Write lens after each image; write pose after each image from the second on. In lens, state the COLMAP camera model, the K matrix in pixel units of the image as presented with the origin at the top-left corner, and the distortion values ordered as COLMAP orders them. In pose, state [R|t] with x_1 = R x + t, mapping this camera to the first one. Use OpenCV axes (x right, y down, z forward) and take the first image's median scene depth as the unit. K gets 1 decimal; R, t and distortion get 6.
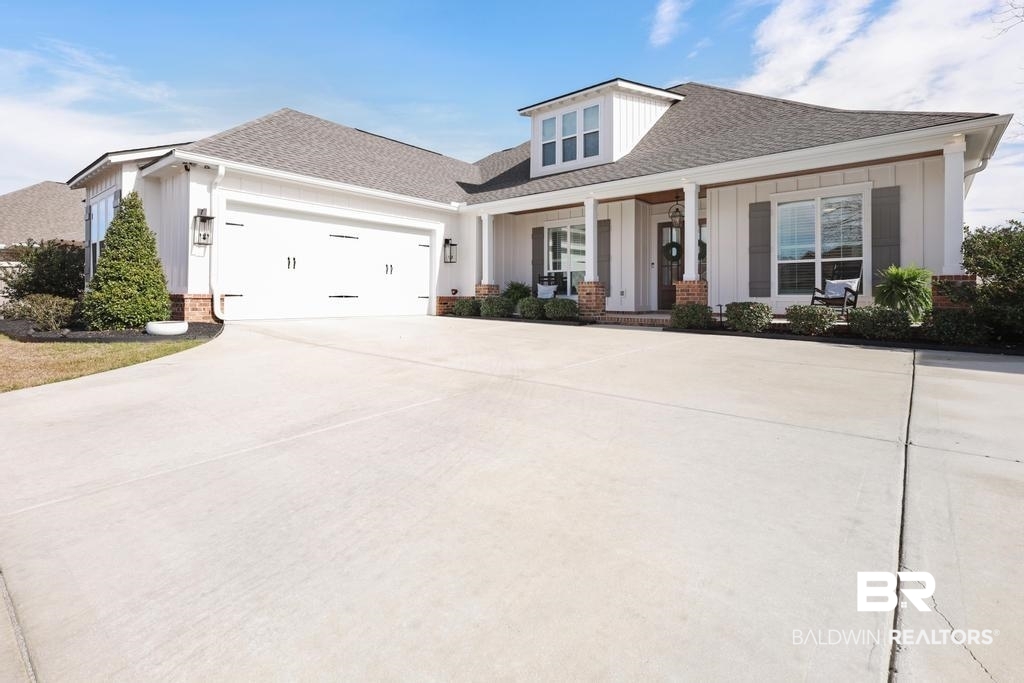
lens RADIAL K [[489.4, 0, 512.0], [0, 489.4, 297.4], [0, 0, 1]] dist [0.000036, 0.000026]
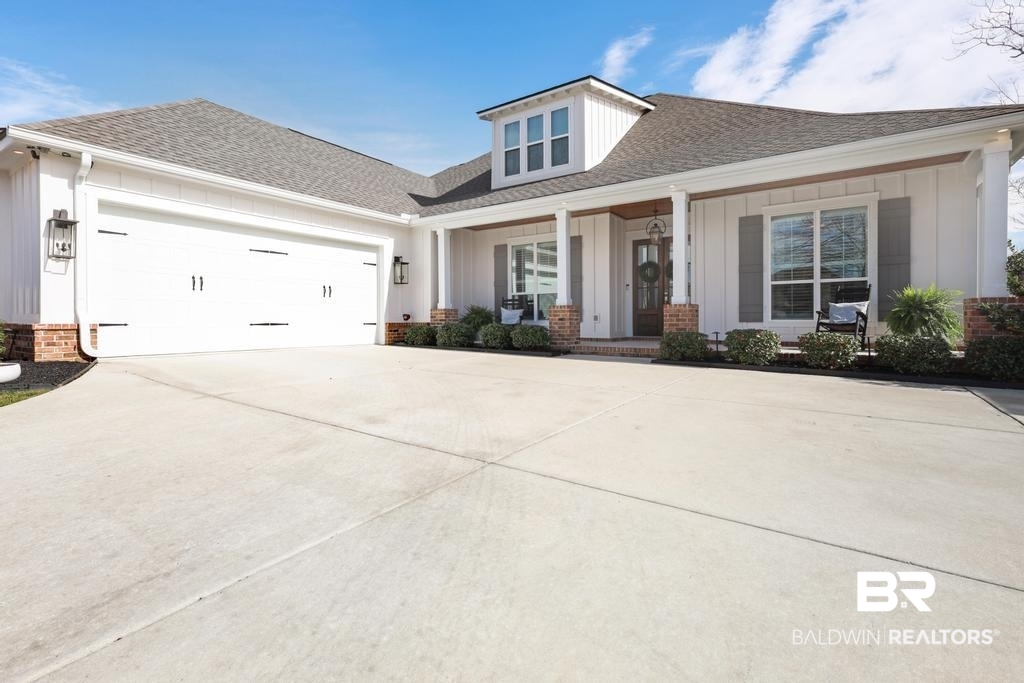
lens RADIAL K [[470.6, 0, 510.8], [0, 470.6, 330.6], [0, 0, 1]] dist [0.002051, 0.000216]
pose [[0.996045, -0.007642, 0.088520, -0.006761], [0.005581, 0.999708, 0.023506, -0.006940], [-0.088674, -0.022919, 0.995797, 0.158344]]
